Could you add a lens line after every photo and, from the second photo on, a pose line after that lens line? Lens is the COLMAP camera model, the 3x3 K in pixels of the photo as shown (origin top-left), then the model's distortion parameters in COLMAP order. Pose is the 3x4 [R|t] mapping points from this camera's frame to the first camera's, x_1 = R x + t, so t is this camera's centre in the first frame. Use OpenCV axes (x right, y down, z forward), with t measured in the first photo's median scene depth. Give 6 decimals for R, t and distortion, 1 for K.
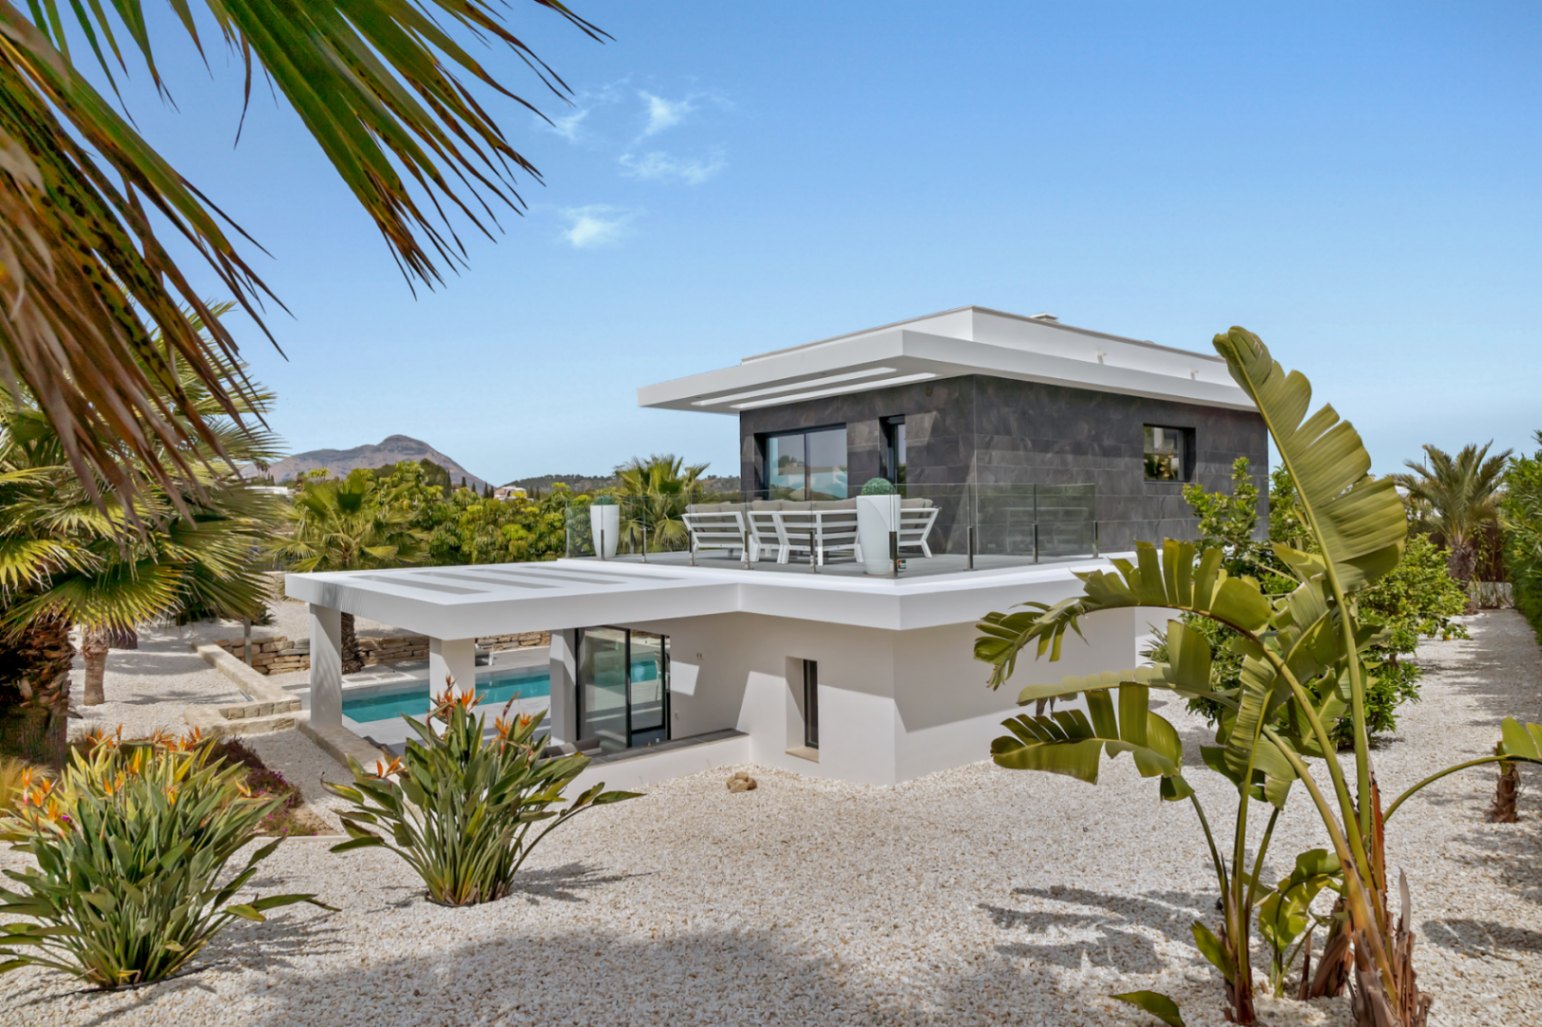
lens RADIAL K [[915.7, 0, 771.0], [0, 915.7, 513.5], [0, 0, 1]] dist [-0.001108, -0.000035]
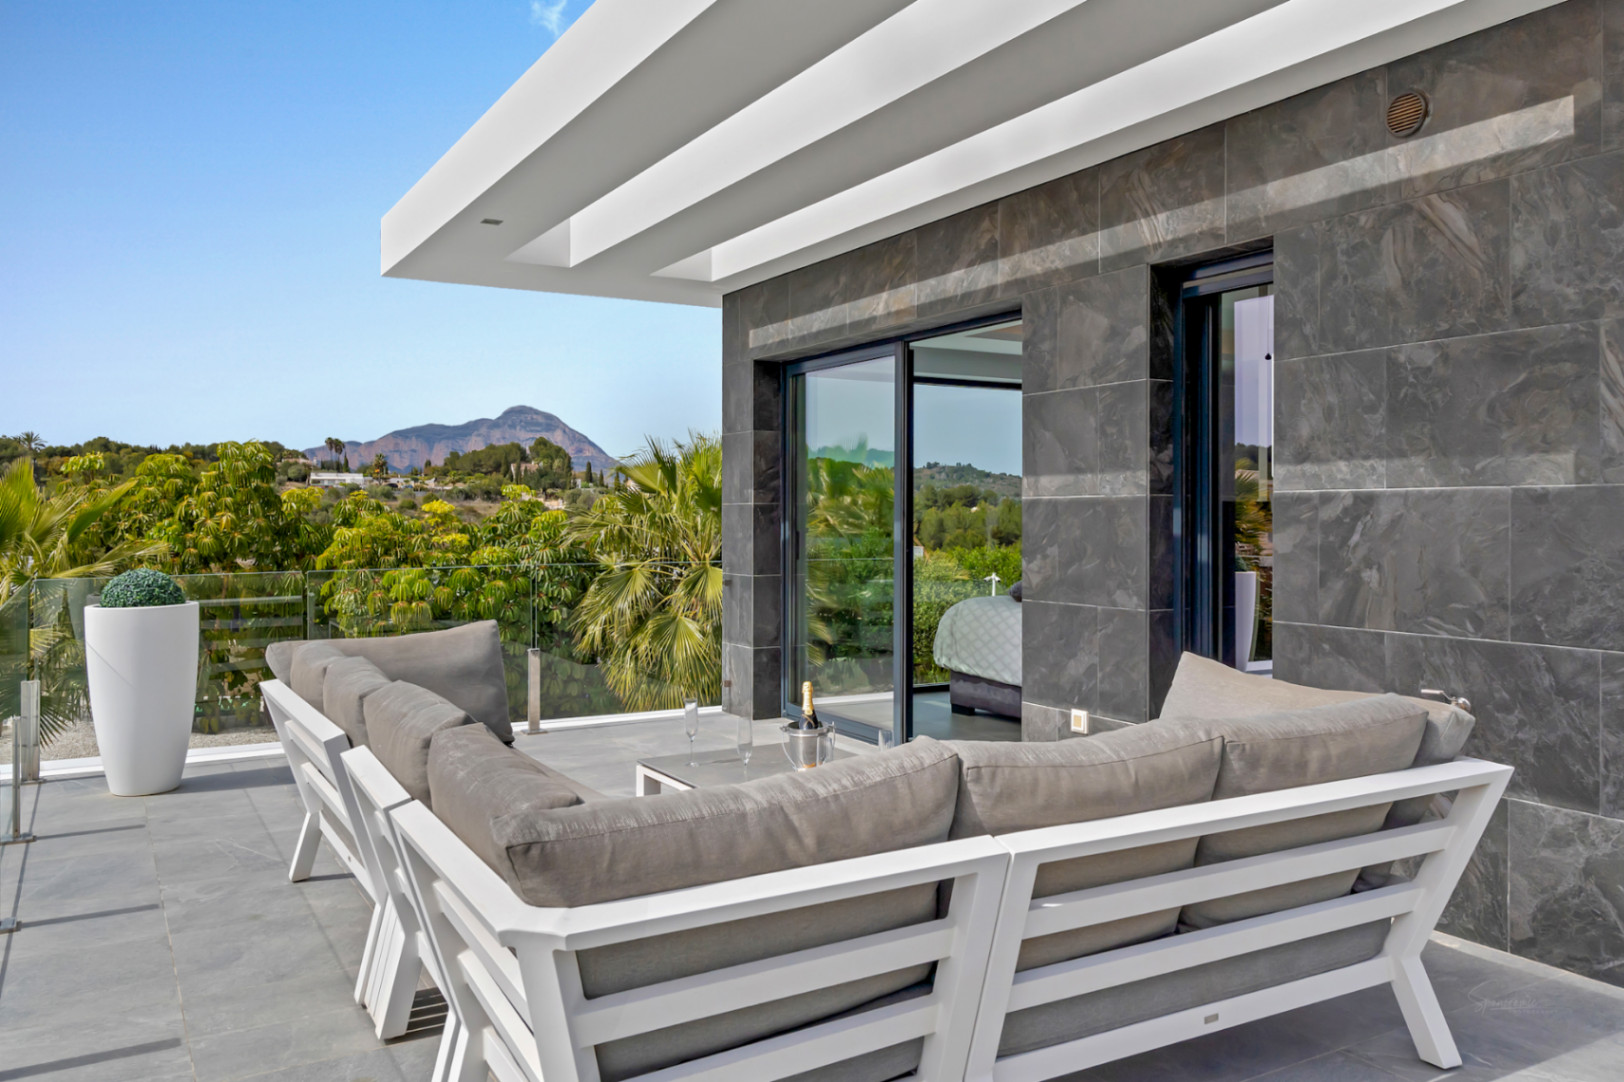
lens RADIAL K [[1265.3, 0, 815.4], [0, 1265.3, 566.1], [0, 0, 1]] dist [0.001809, 0.002684]
pose [[0.988205, 0.020714, -0.151729, 0.045912], [-0.014659, 0.999055, 0.040916, -0.021898], [0.152433, -0.038209, 0.987575, 0.361305]]
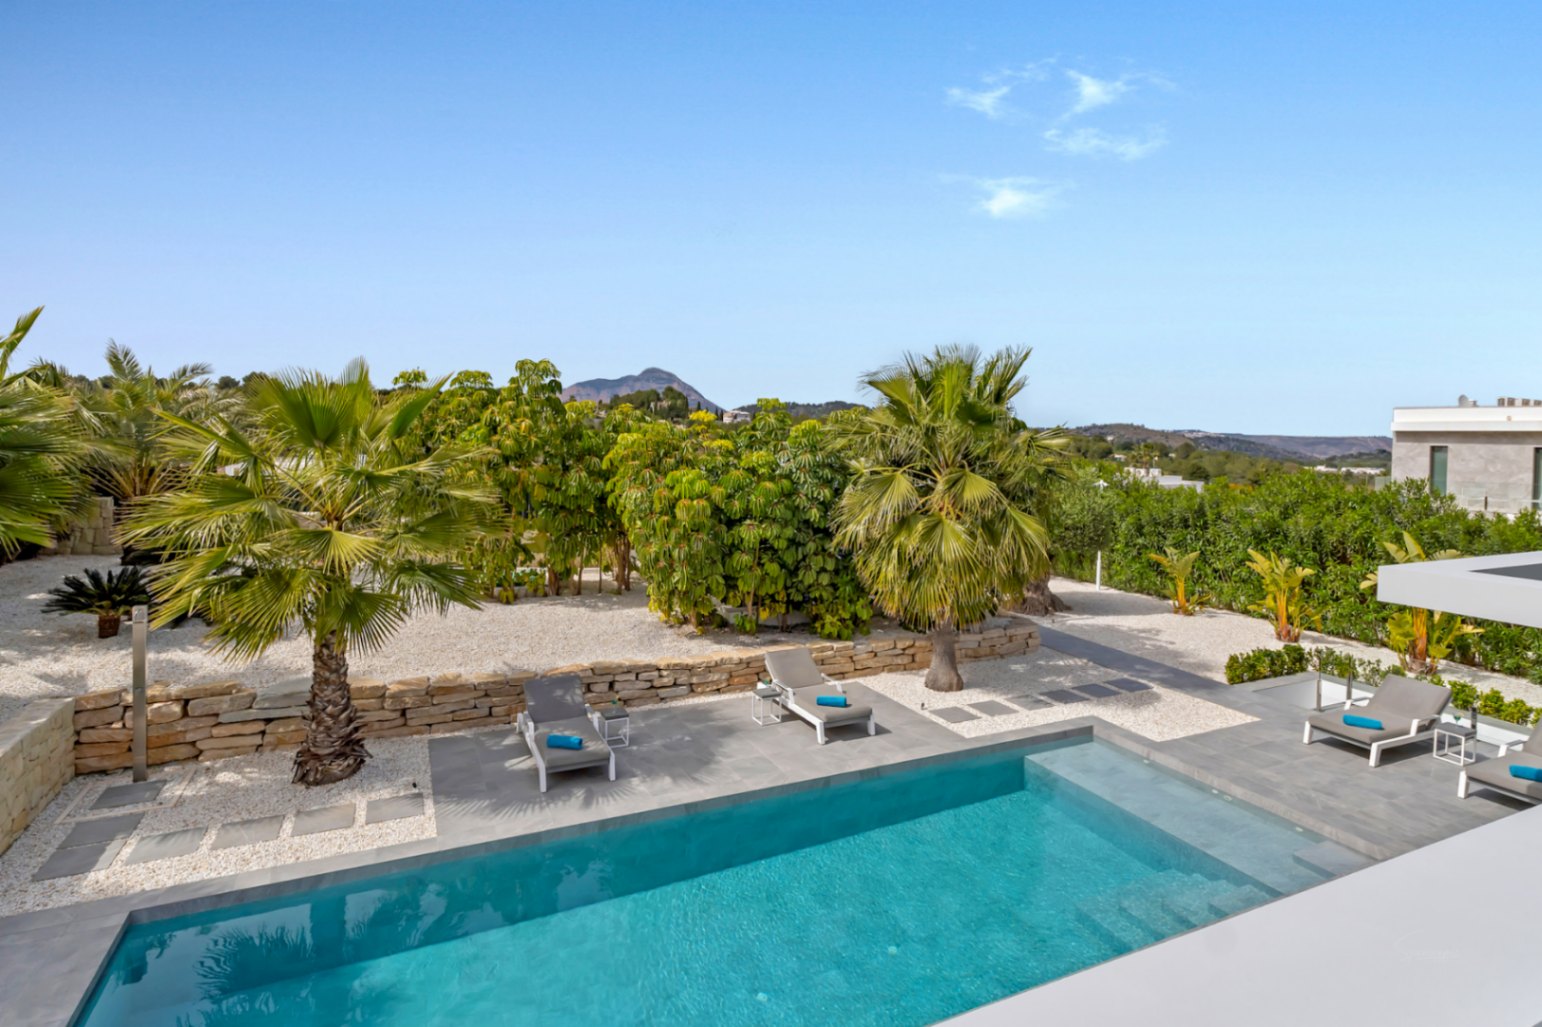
lens RADIAL K [[792.4, 0, 770.2], [0, 792.4, 495.0], [0, 0, 1]] dist [-0.000532, -0.000163]
pose [[0.971892, 0.044516, -0.231182, -0.123309], [-0.027616, 0.996738, 0.075832, -0.011274], [0.233804, -0.067316, 0.969951, 0.558598]]
